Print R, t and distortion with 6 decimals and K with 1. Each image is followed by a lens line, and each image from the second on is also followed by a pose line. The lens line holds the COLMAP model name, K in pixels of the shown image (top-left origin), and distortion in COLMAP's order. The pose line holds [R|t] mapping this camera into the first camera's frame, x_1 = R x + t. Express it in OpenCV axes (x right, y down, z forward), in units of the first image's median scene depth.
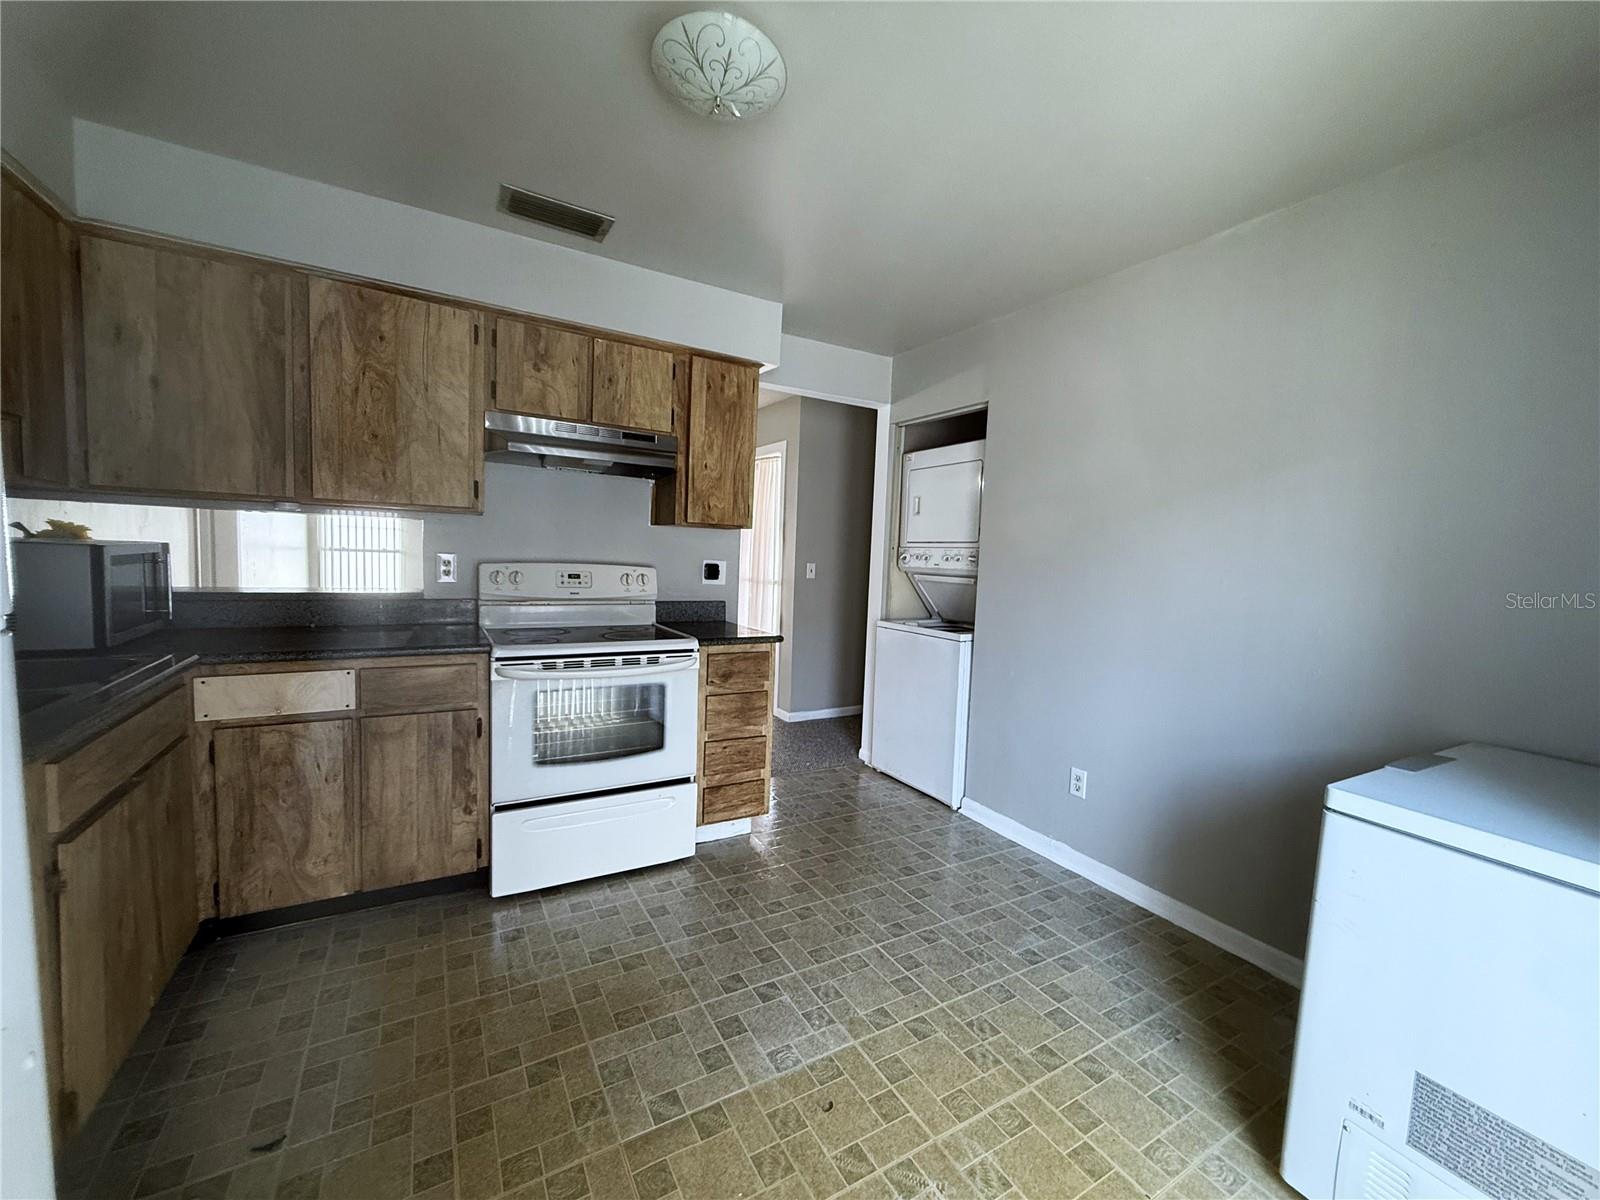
lens RADIAL K [[637.7, 0, 795.5], [0, 637.7, 601.0], [0, 0, 1]] dist [0.001105, -0.000422]
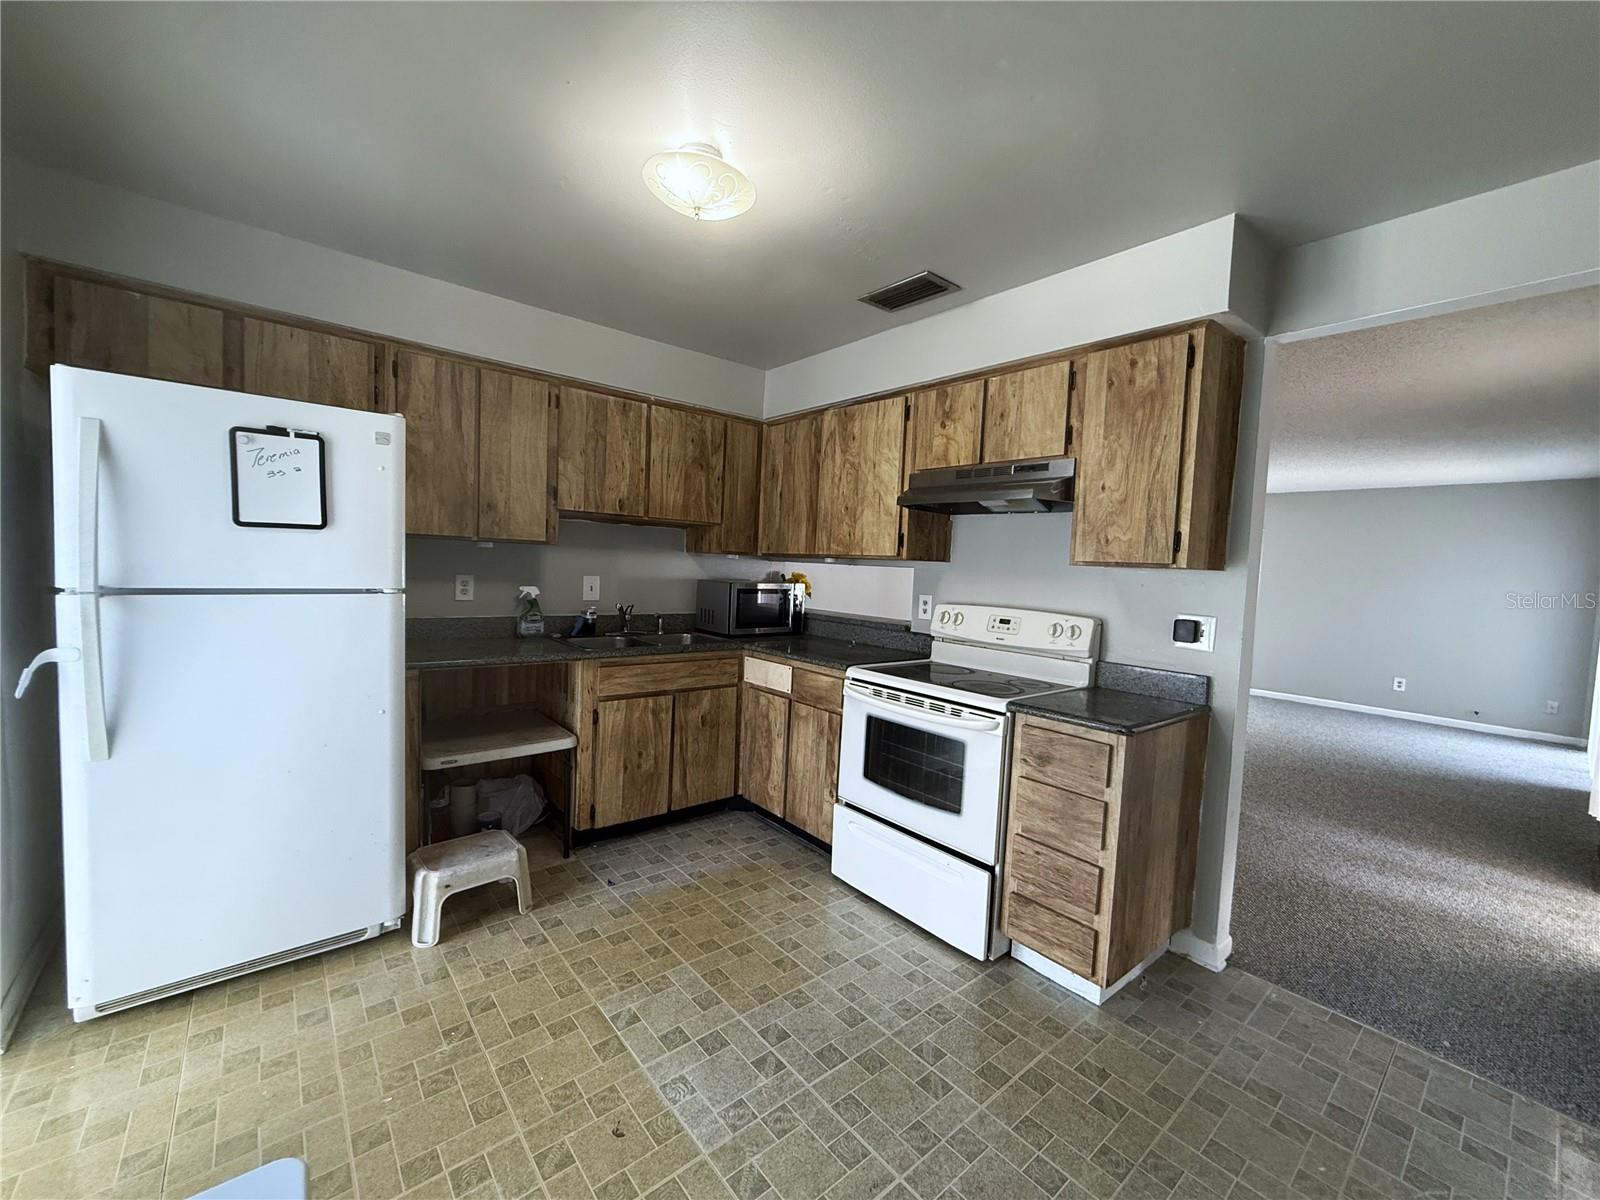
lens RADIAL K [[637.7, 0, 795.5], [0, 637.7, 601.0], [0, 0, 1]] dist [0.001105, -0.000422]
pose [[0.171738, 0.021883, -0.984900, 0.711542], [-0.114155, 0.993461, 0.002168, -0.045931], [0.978506, 0.112059, 0.173113, 0.671667]]
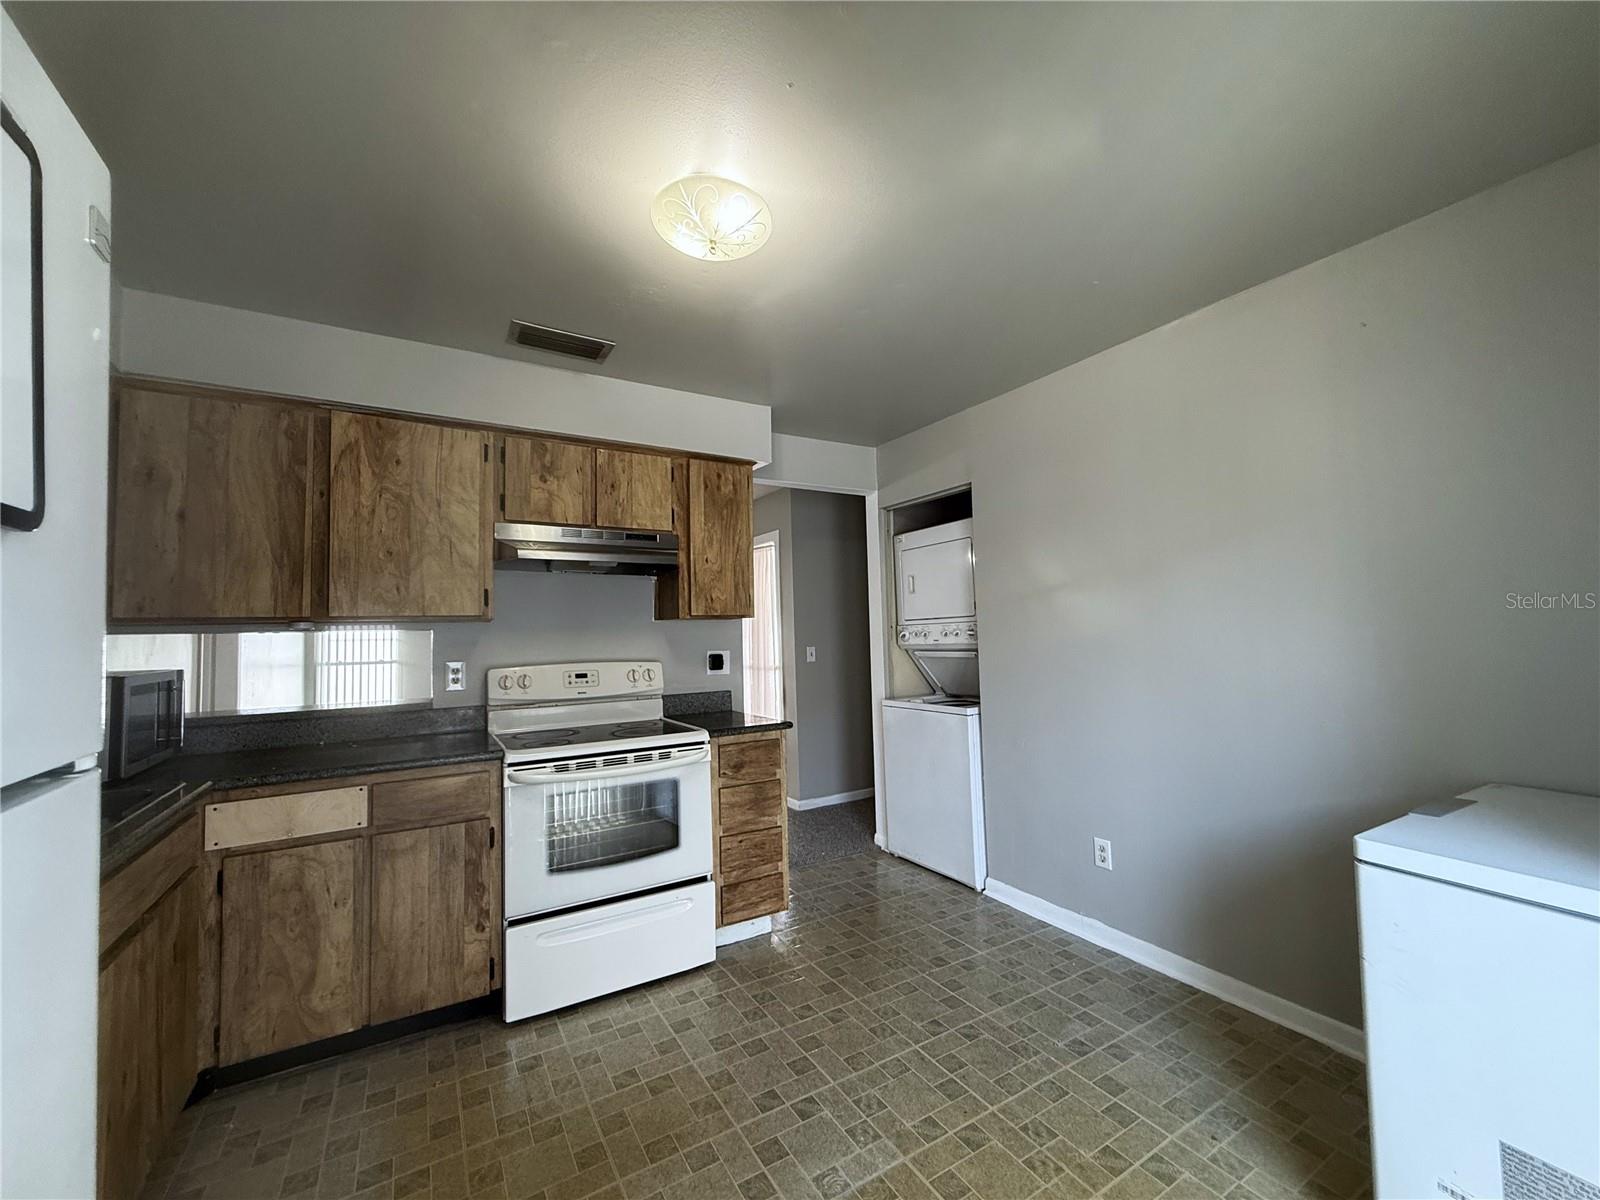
lens RADIAL K [[637.7, 0, 795.5], [0, 637.7, 601.0], [0, 0, 1]] dist [0.001105, -0.000422]
pose [[0.997807, -0.064517, 0.014798, -0.021047], [0.065894, 0.989377, -0.129580, -0.003475], [-0.006281, 0.130271, 0.991458, -0.023068]]
